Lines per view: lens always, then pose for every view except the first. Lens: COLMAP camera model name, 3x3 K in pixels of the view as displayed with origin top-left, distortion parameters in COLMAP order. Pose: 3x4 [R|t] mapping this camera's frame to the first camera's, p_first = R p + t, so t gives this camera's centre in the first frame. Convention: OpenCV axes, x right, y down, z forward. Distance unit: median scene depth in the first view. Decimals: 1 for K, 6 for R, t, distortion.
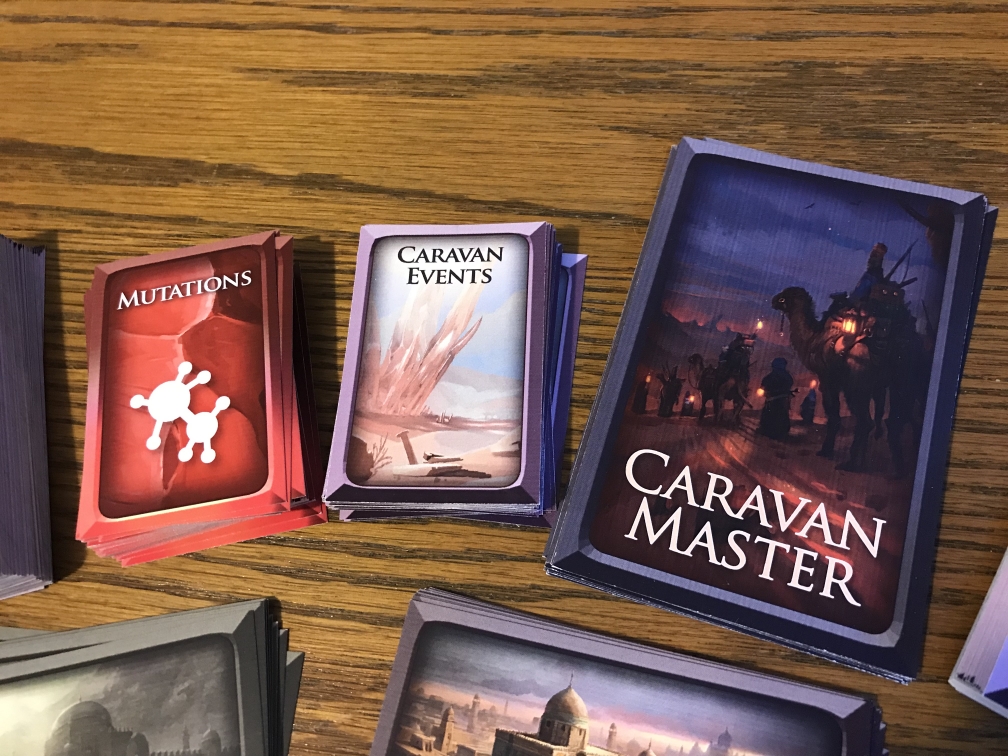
lens RADIAL K [[831.6, 0, 473.2], [0, 831.6, 352.1], [0, 0, 1]] dist [-0.009470, 0.002671]
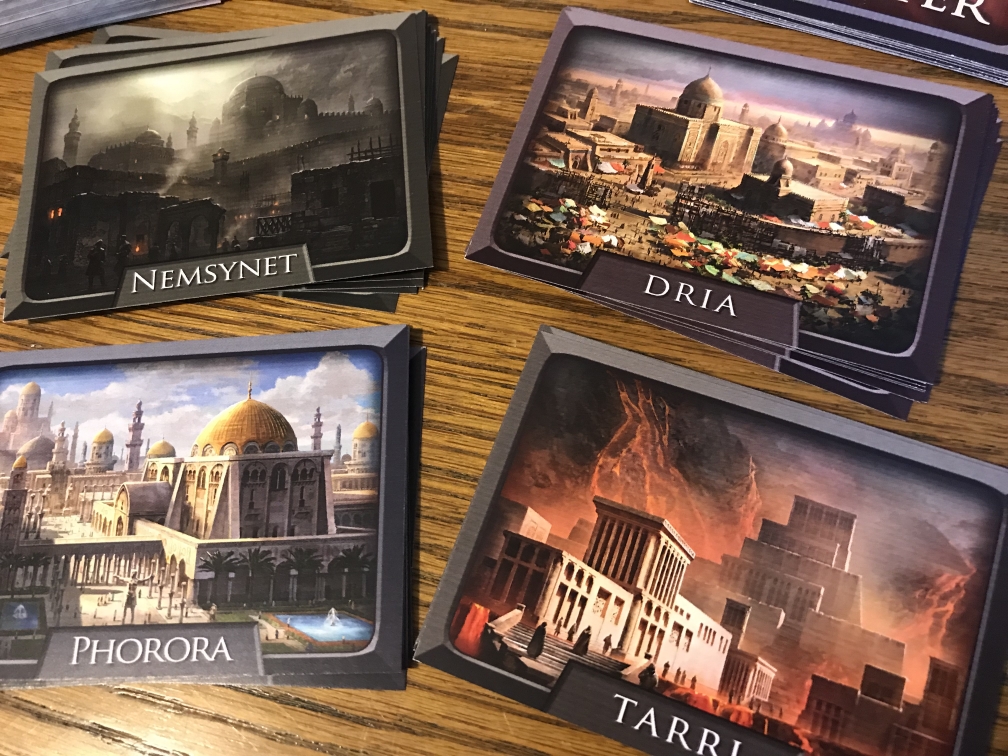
lens RADIAL K [[831.6, 0, 473.2], [0, 831.6, 352.1], [0, 0, 1]] dist [-0.009470, 0.002671]
pose [[0.994646, 0.095203, -0.040209, -0.107822], [-0.091716, 0.992476, 0.081109, 0.685179], [0.047628, -0.076987, 0.995894, -0.120827]]
